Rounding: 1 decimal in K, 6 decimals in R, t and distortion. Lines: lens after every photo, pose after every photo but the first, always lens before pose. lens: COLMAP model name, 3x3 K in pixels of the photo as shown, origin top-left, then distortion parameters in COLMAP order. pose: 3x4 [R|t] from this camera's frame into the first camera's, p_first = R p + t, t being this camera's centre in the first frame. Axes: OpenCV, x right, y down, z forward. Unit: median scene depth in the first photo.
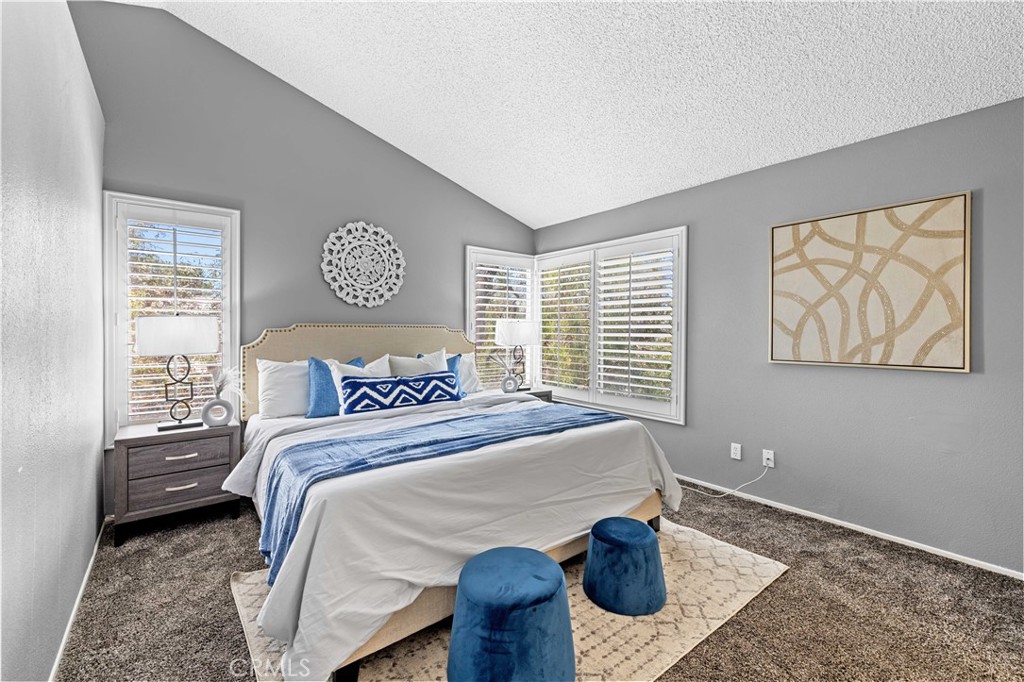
lens RADIAL K [[430.6, 0, 514.3], [0, 430.6, 334.9], [0, 0, 1]] dist [-0.013068, -0.000079]
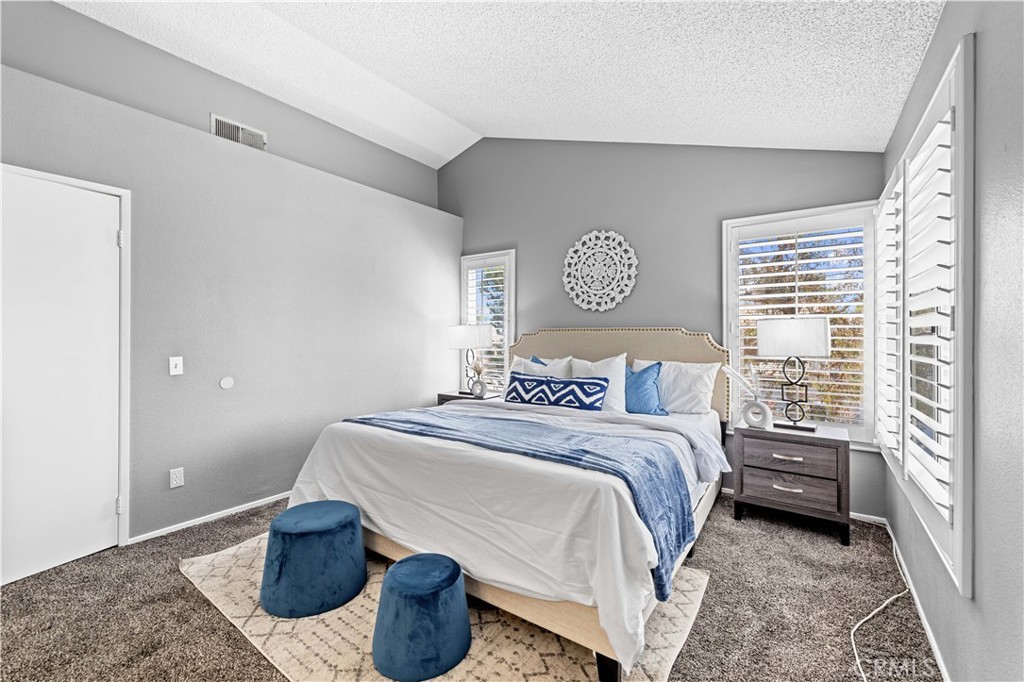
lens RADIAL K [[430.6, 0, 507.4], [0, 430.6, 333.9], [0, 0, 1]] dist [-0.013068, -0.000079]
pose [[0.266944, -0.006395, -0.963691, 0.608662], [-0.008566, 0.999923, -0.009008, 0.001185], [0.963674, 0.010659, 0.266869, 0.515284]]
